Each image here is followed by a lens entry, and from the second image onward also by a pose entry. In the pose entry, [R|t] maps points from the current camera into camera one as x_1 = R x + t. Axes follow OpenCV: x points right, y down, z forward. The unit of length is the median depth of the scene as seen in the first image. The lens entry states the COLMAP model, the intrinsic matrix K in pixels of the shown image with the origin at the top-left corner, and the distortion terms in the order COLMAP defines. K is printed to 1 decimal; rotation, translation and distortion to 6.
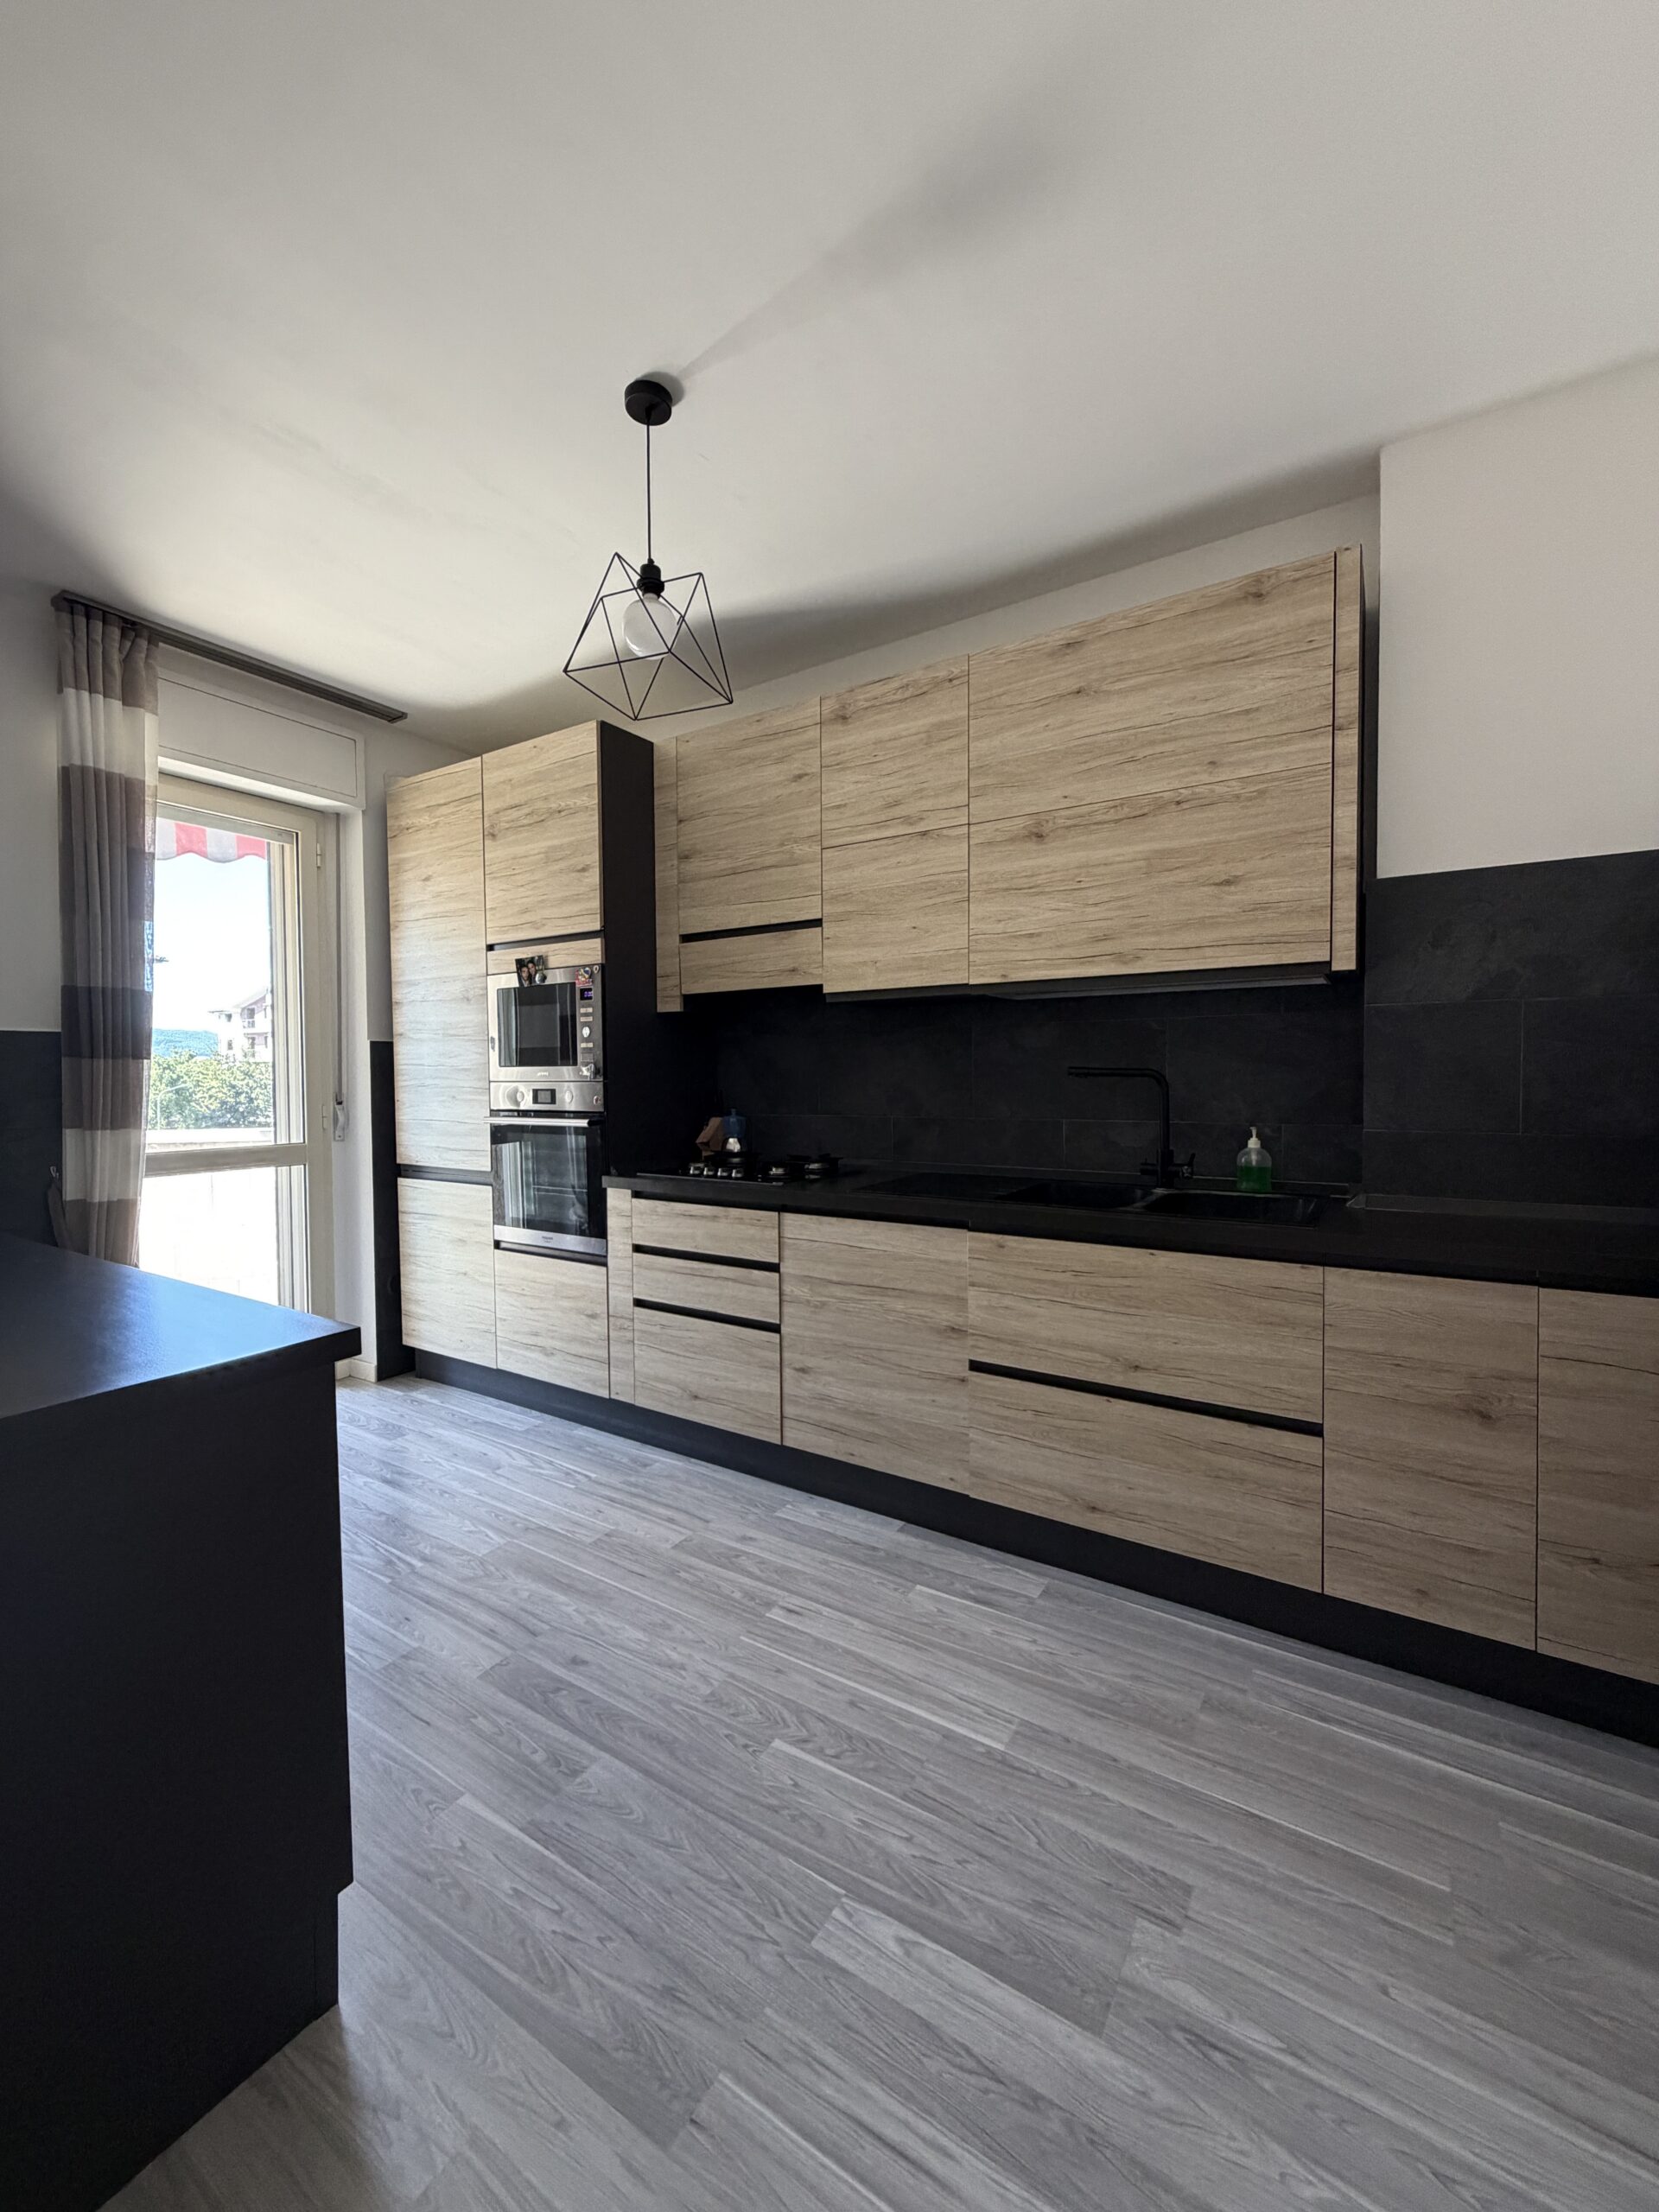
lens RADIAL K [[888.3, 0, 821.9], [0, 888.3, 1108.2], [0, 0, 1]] dist [-0.001036, 0.000404]
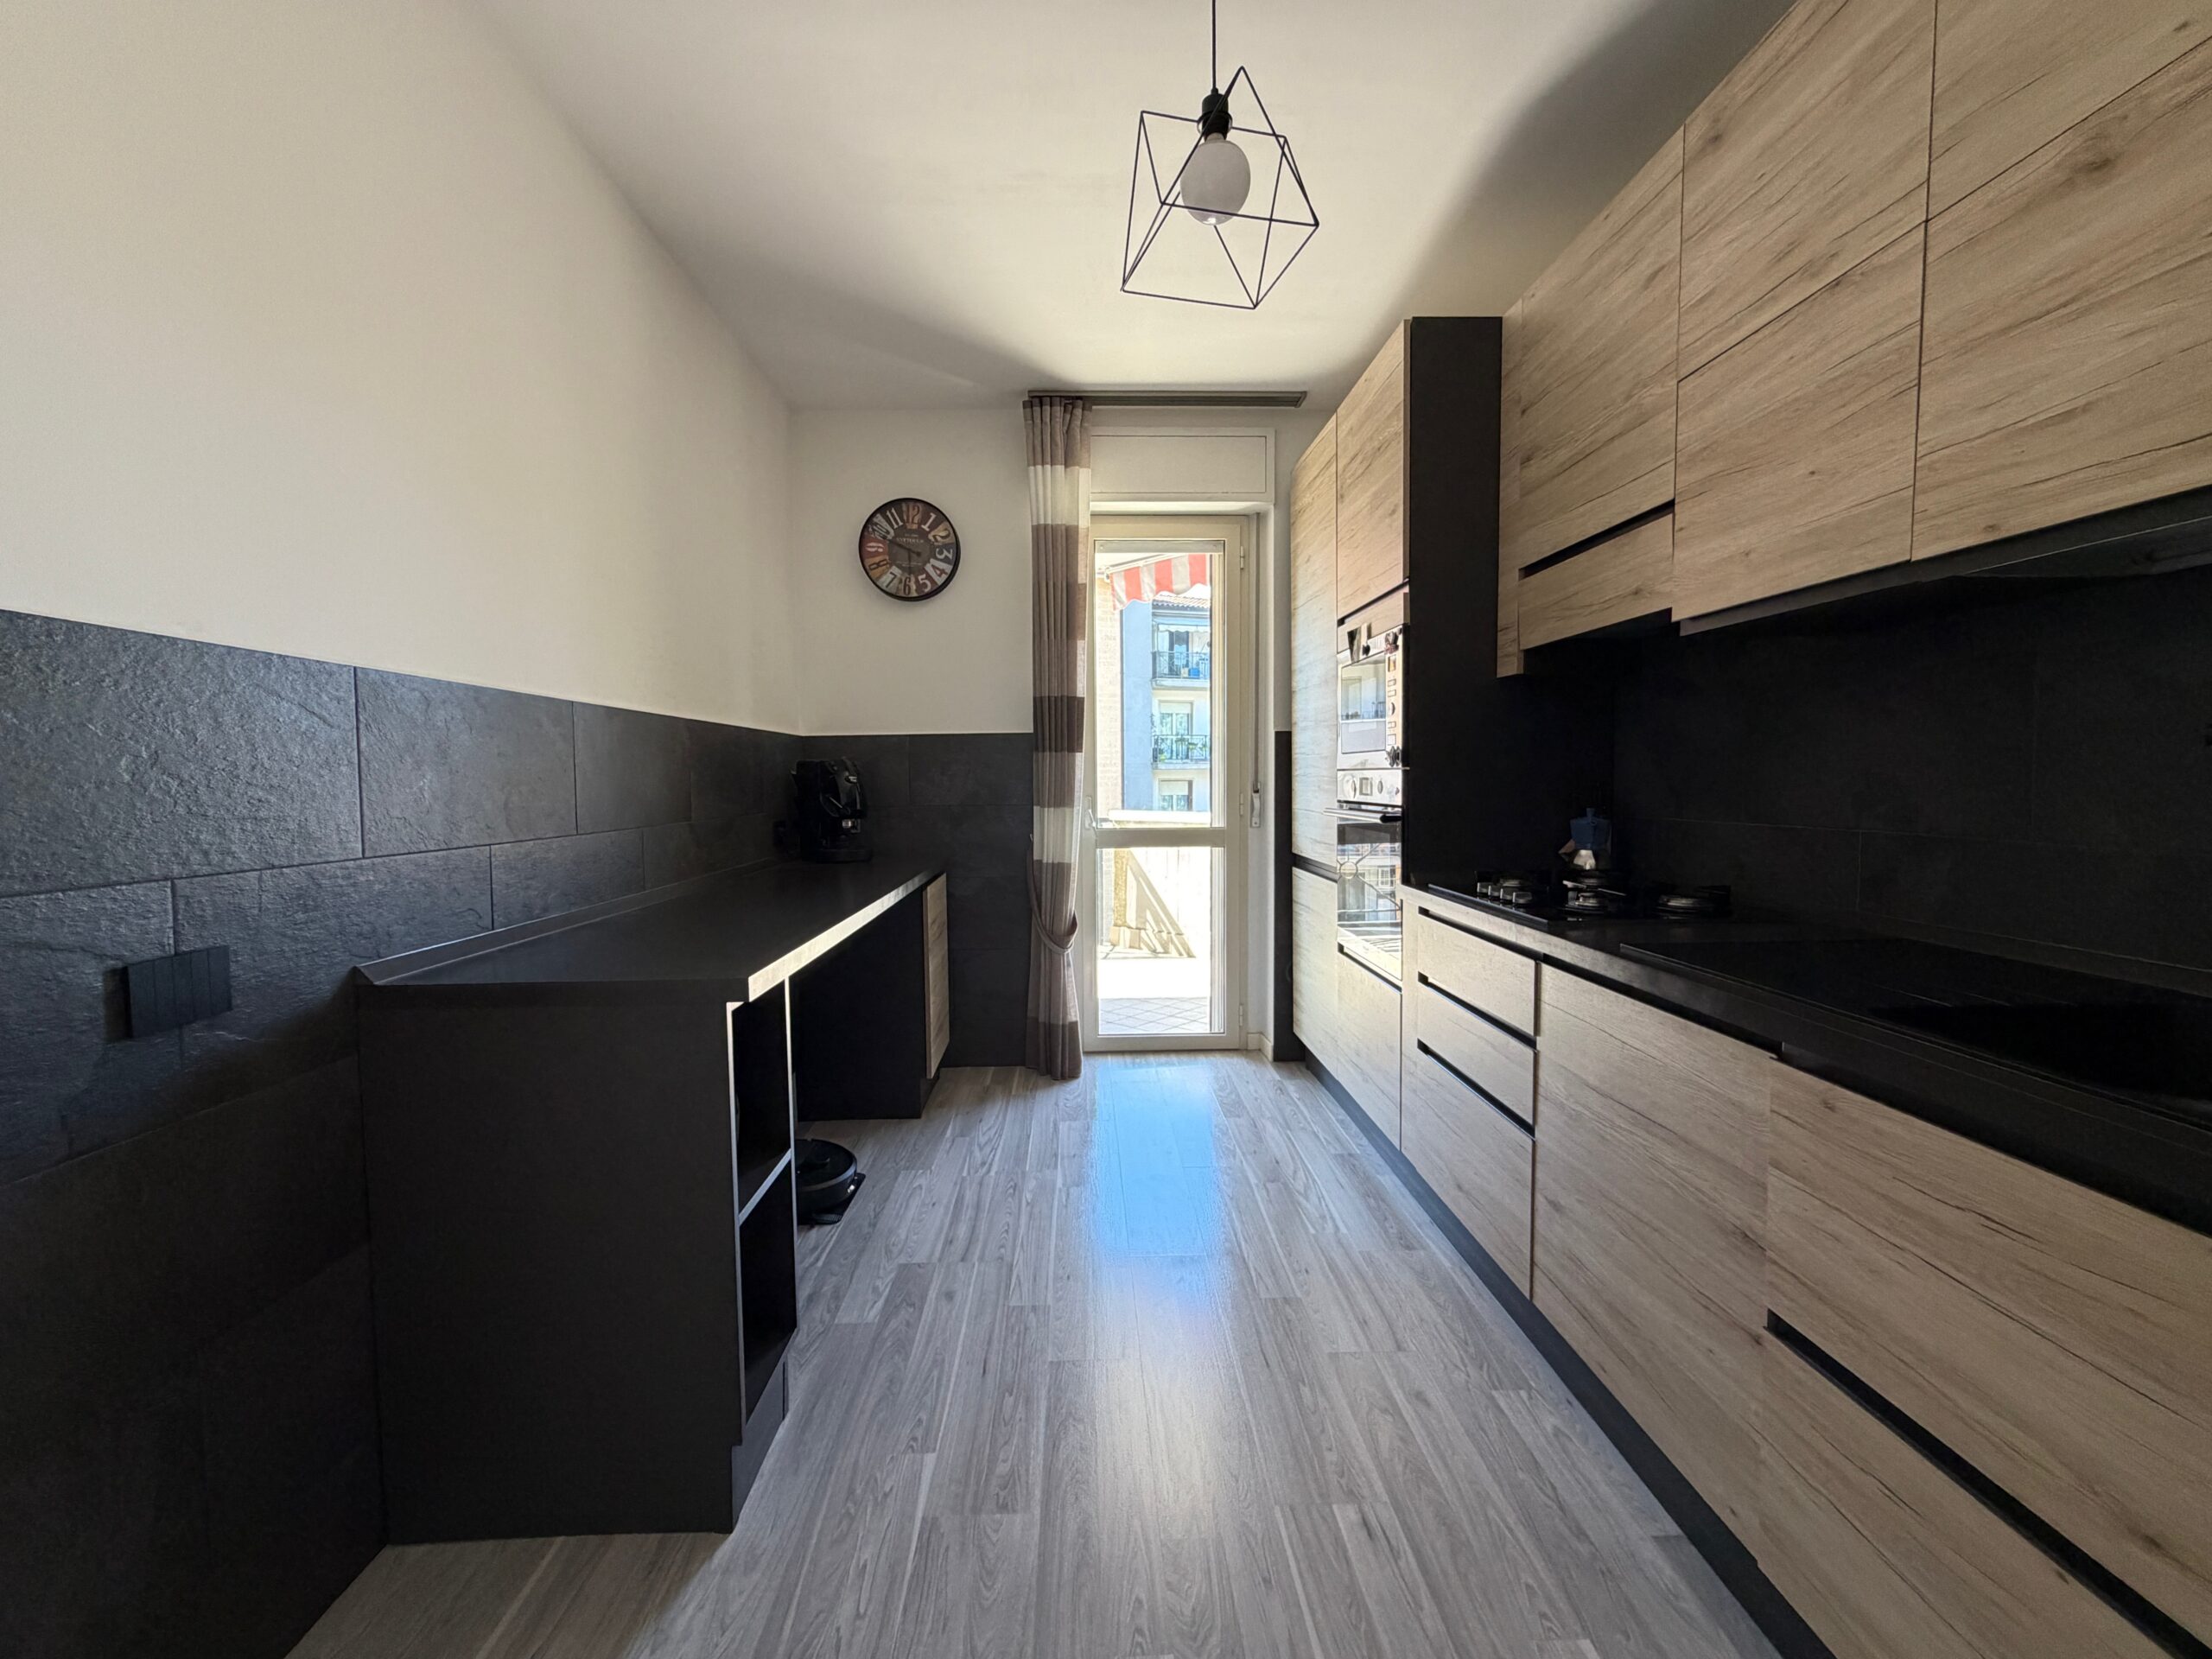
lens RADIAL K [[888.3, 0, 1096.9], [0, 888.3, 833.0], [0, 0, 1]] dist [-0.001036, 0.000404]
pose [[0.561728, 0.056017, -0.825423, 0.301030], [-0.029220, 0.998426, 0.047872, -0.001638], [0.826806, -0.002772, 0.562481, 0.335539]]
